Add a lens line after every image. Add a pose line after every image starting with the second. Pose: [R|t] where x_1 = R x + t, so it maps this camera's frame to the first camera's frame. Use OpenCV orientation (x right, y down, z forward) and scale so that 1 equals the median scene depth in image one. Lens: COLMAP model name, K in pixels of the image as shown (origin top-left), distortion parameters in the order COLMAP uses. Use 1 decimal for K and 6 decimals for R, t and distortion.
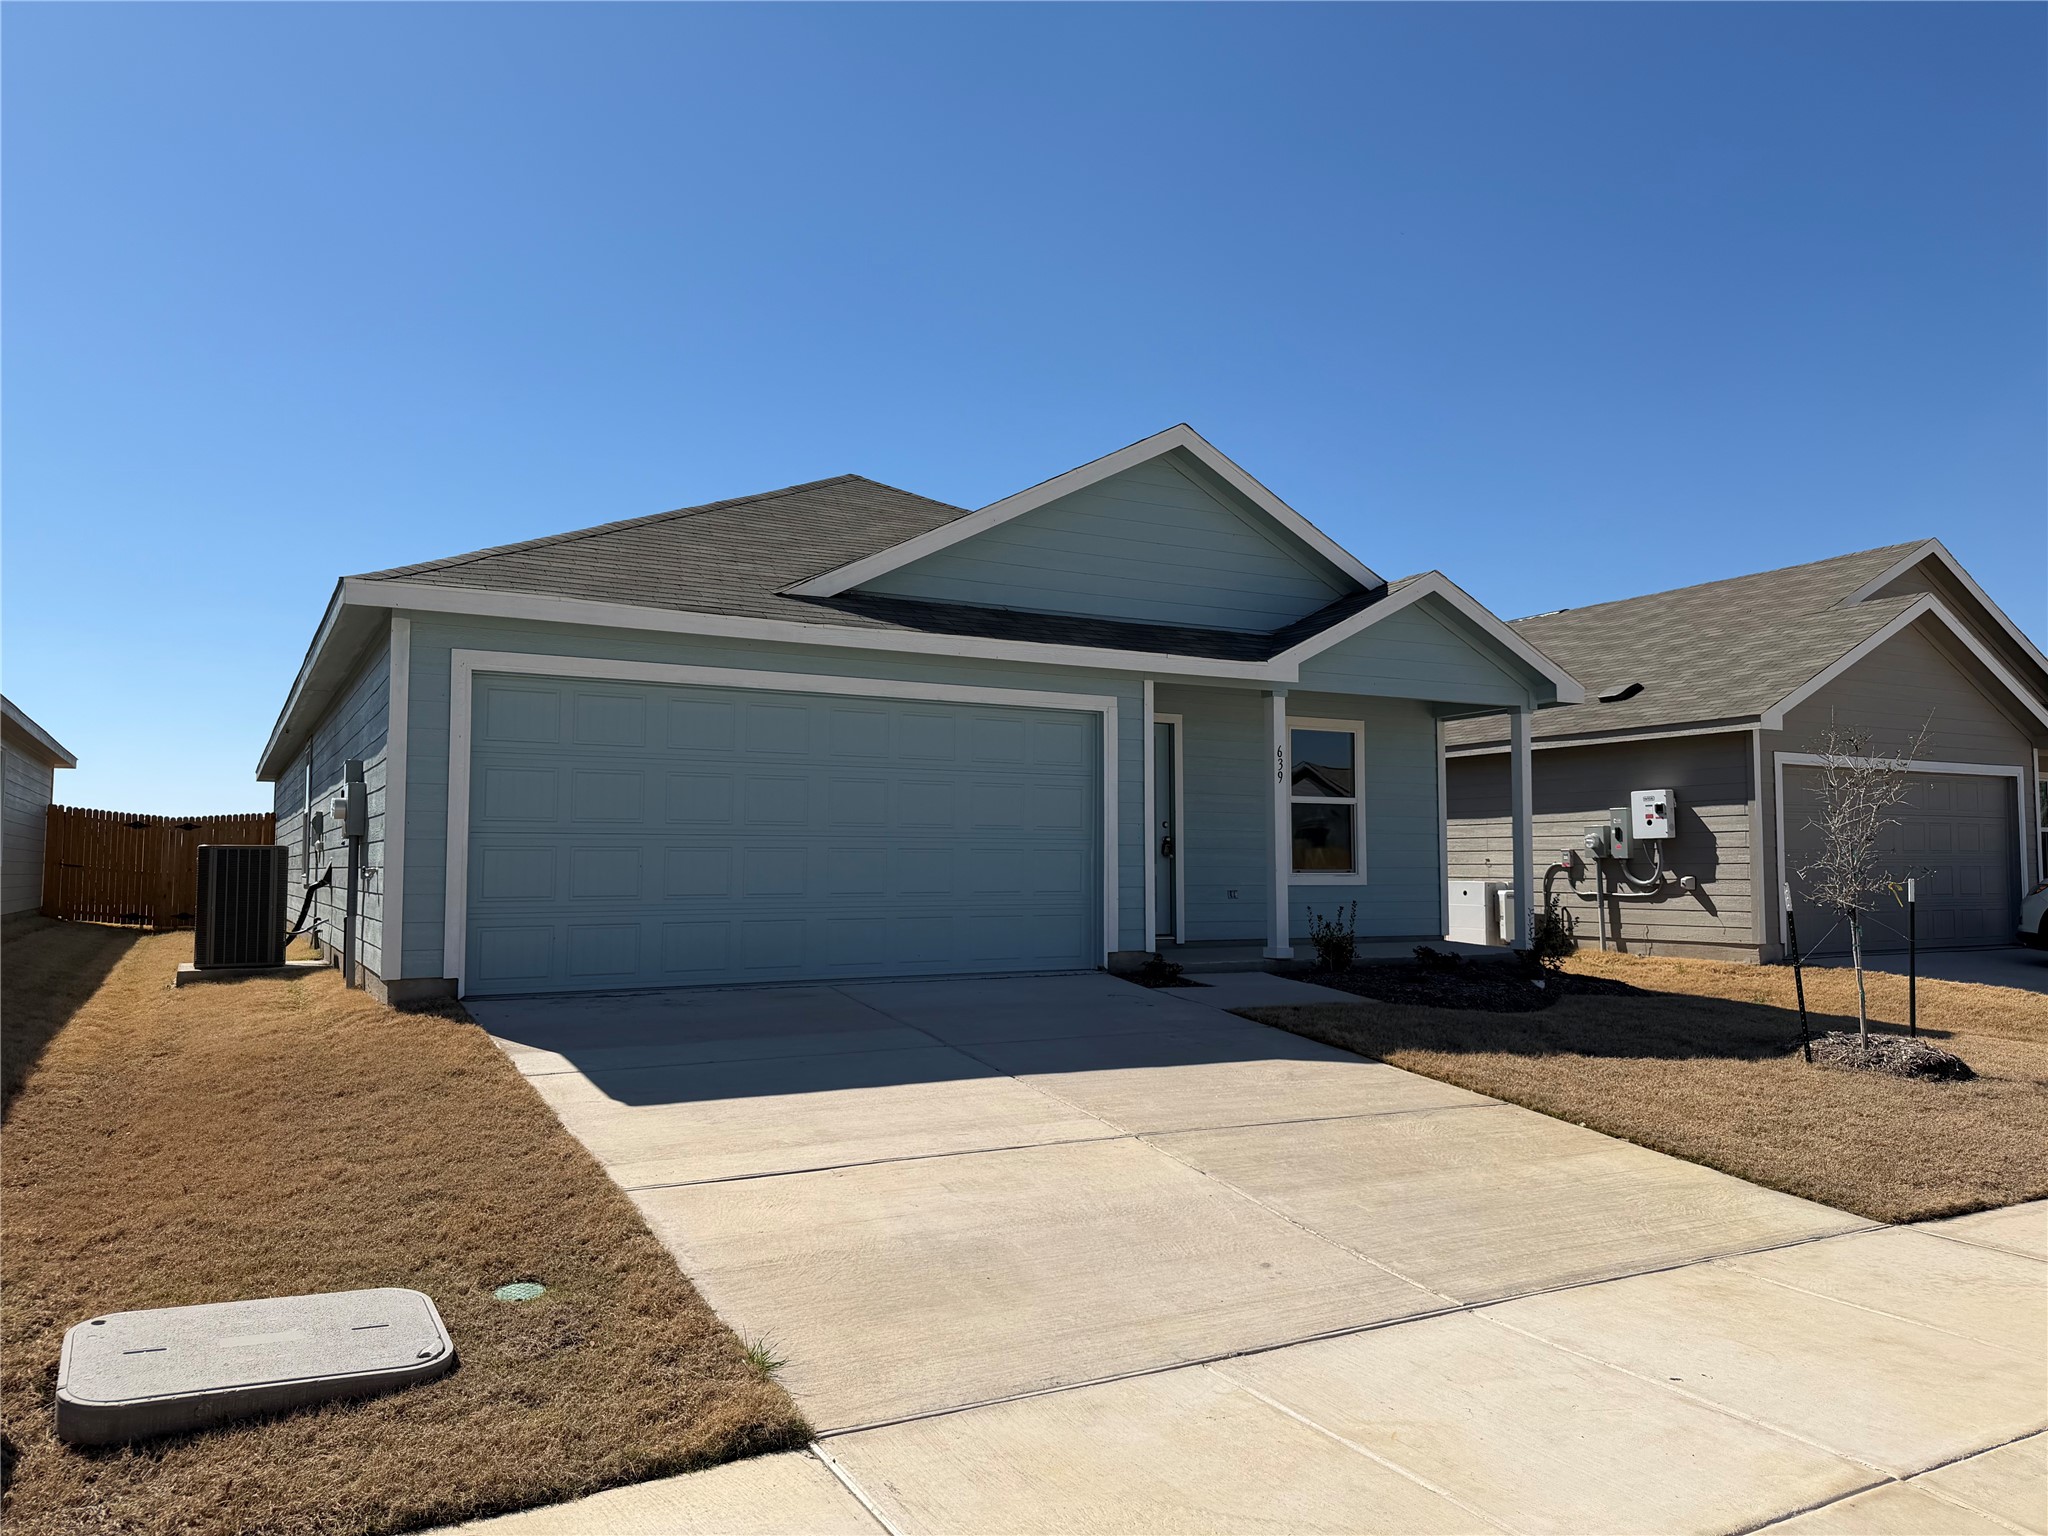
lens RADIAL K [[1430.8, 0, 1017.0], [0, 1430.8, 775.7], [0, 0, 1]] dist [0.131056, -0.000362]
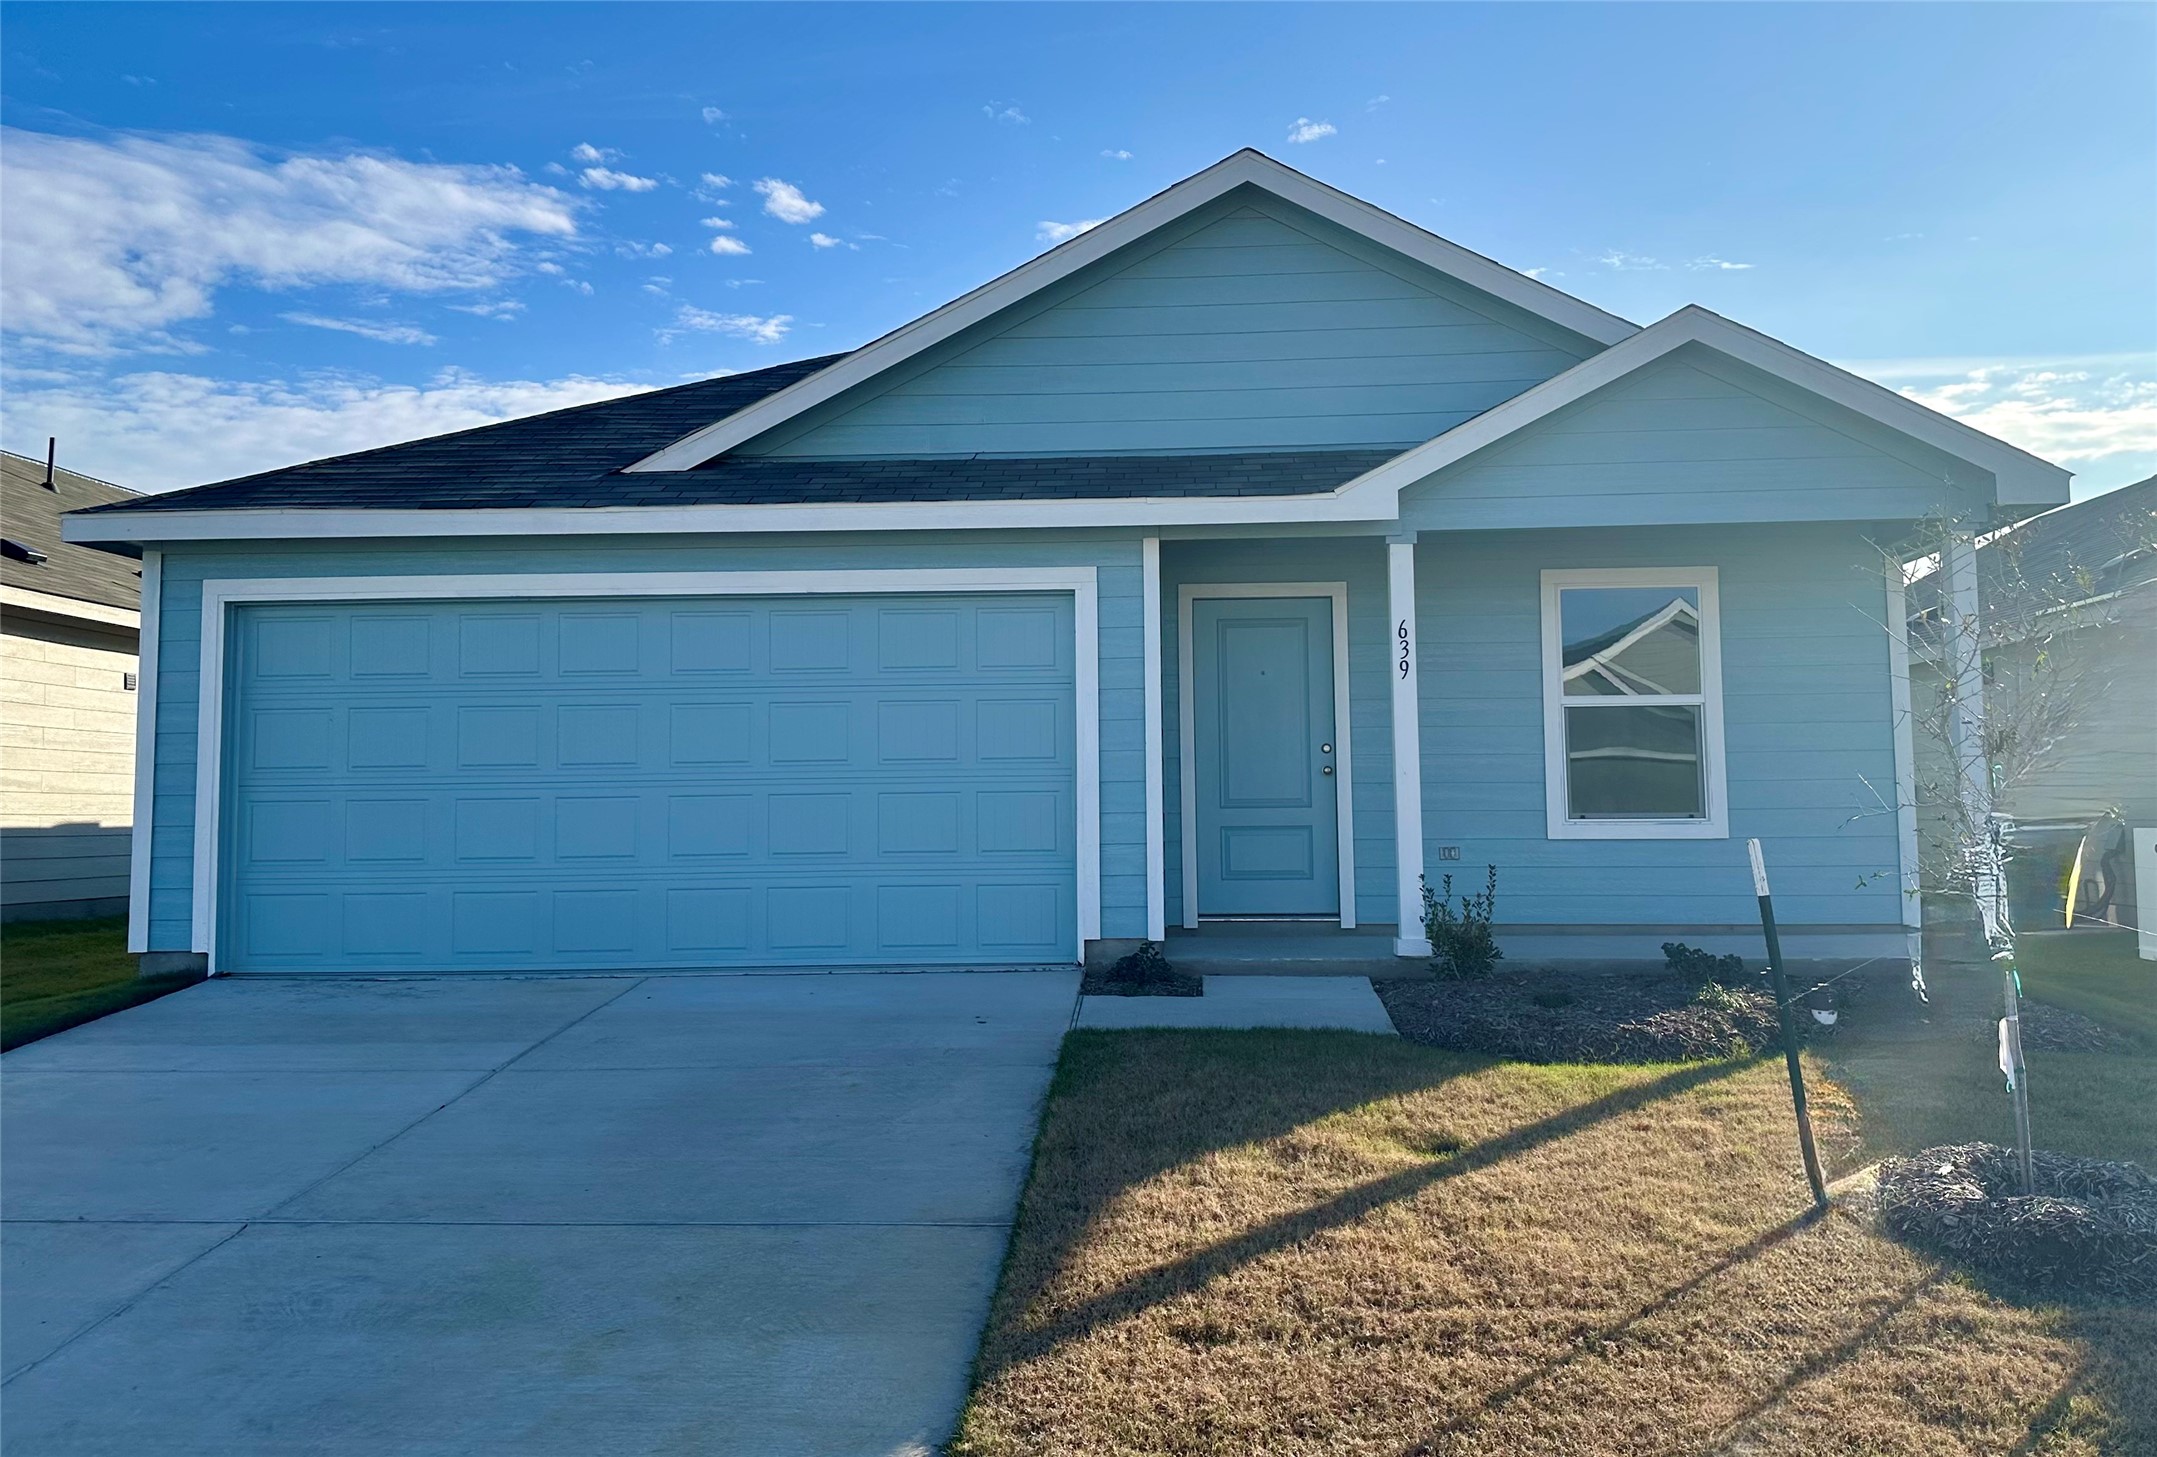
lens RADIAL K [[1754.3, 0, 1125.2], [0, 1754.3, 679.6], [0, 0, 1]] dist [0.084393, -0.001263]
pose [[0.847766, -0.051169, -0.527897, 0.509817], [0.045297, 0.998684, -0.024059, 0.019258], [0.528433, -0.003516, 0.848968, 0.287319]]
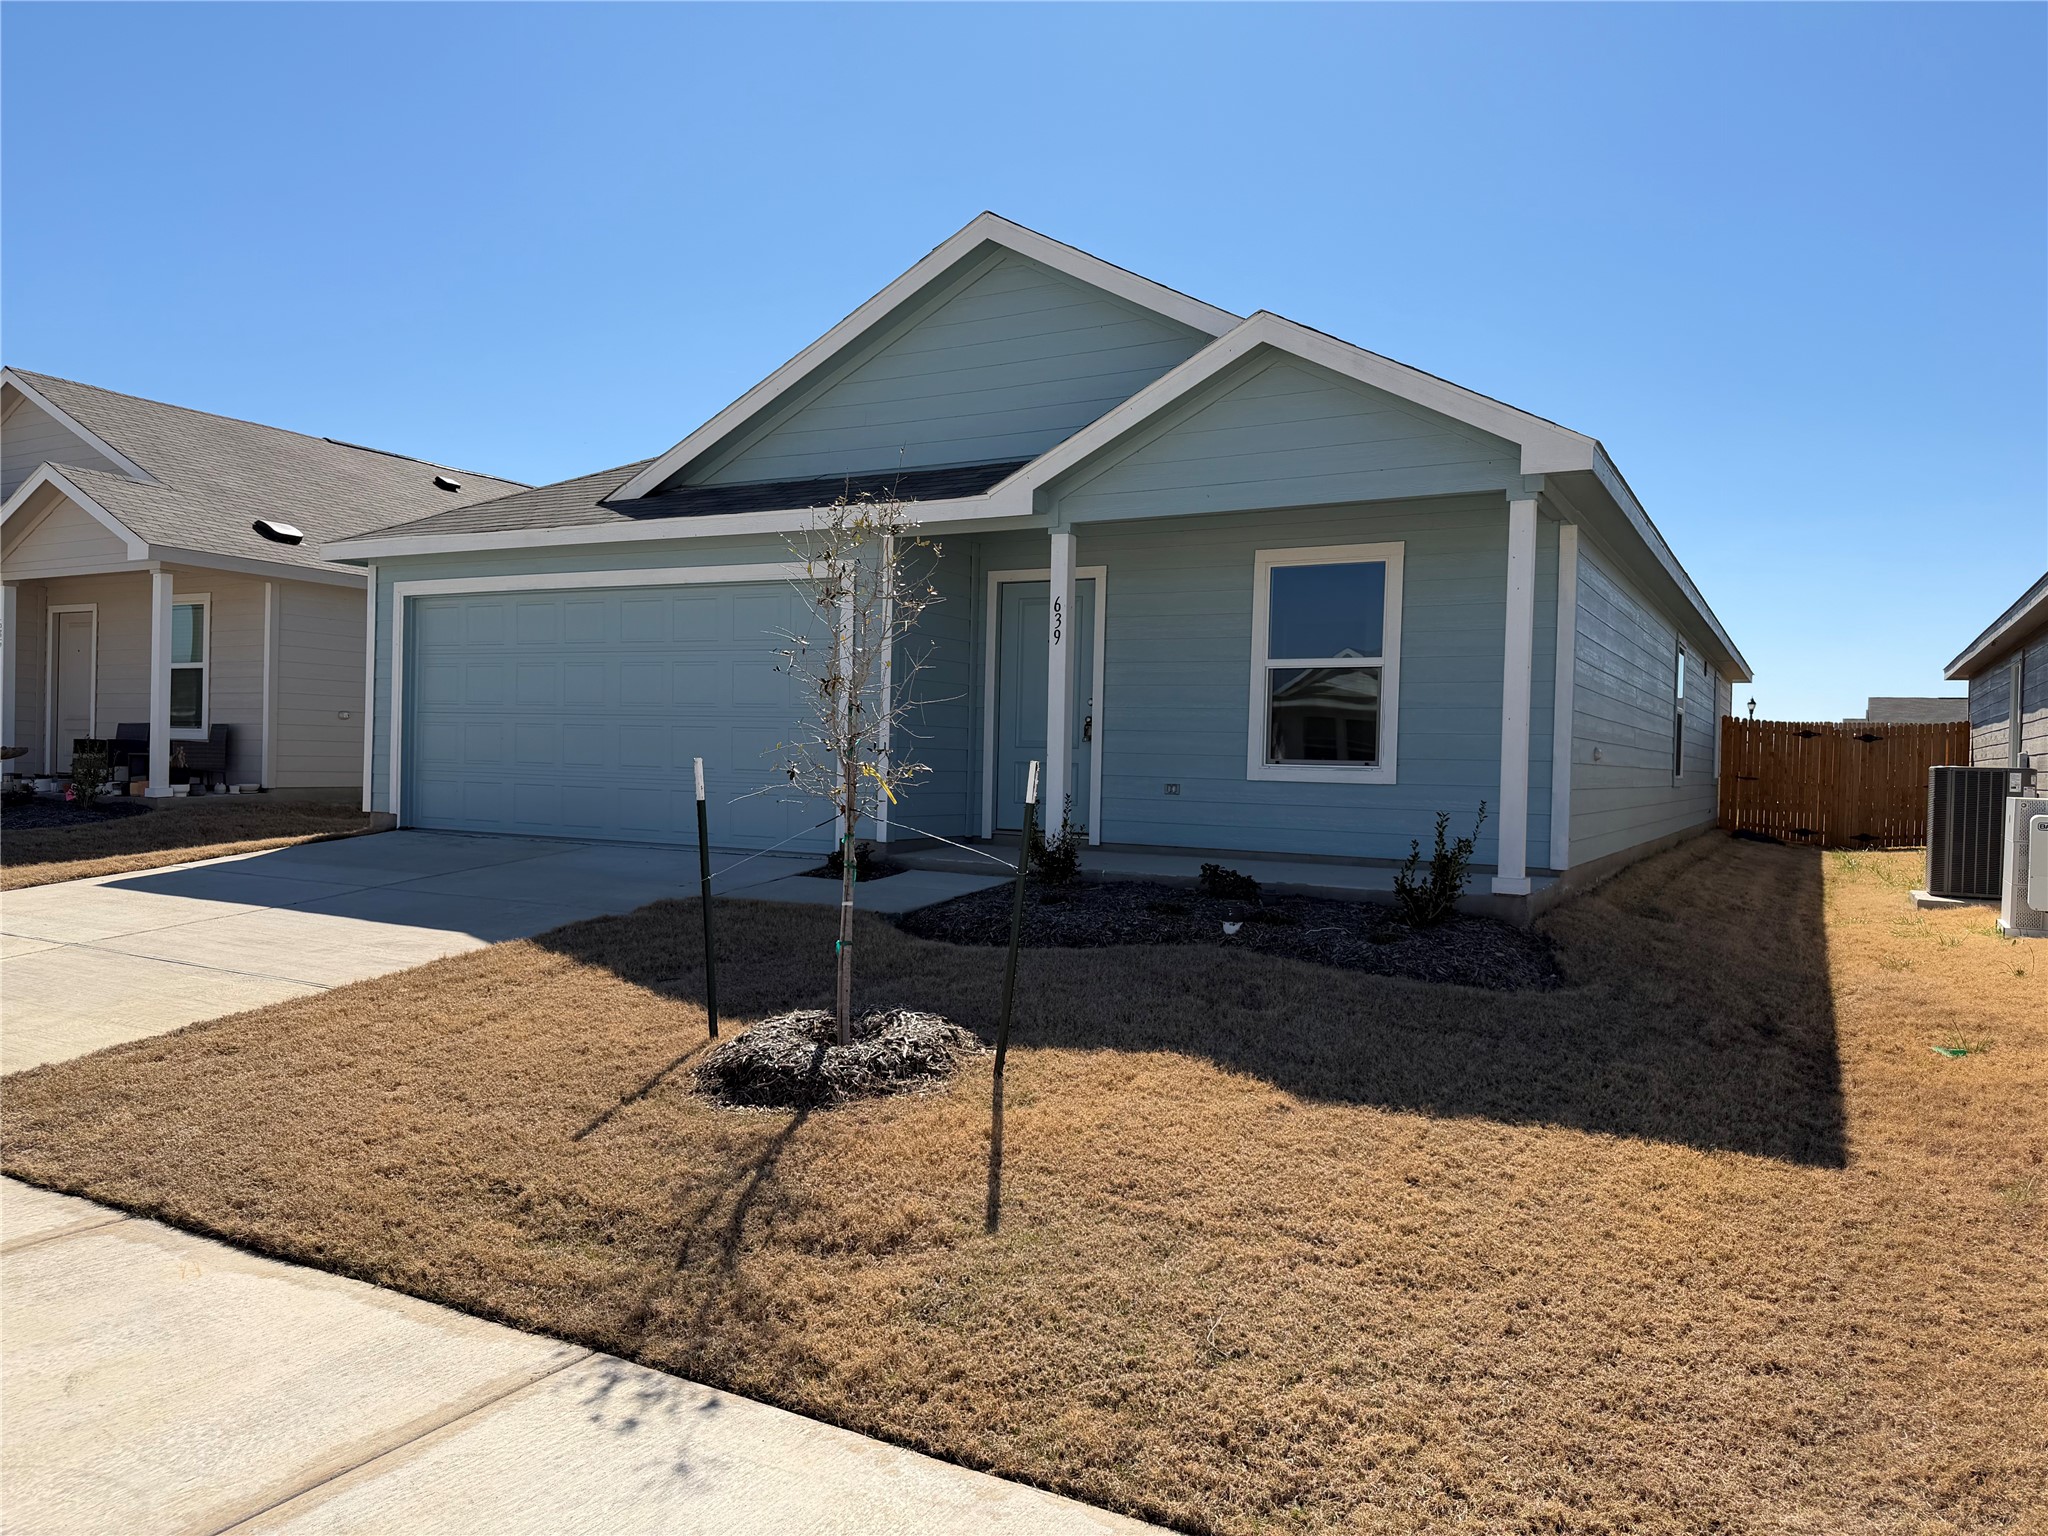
lens RADIAL K [[1430.8, 0, 1017.0], [0, 1430.8, 775.7], [0, 0, 1]] dist [0.131056, -0.000362]
pose [[0.523910, 0.020919, -0.851517, 0.879643], [0.030421, 0.998601, 0.043249, 0.044156], [0.851230, -0.048563, 0.522540, 0.591081]]
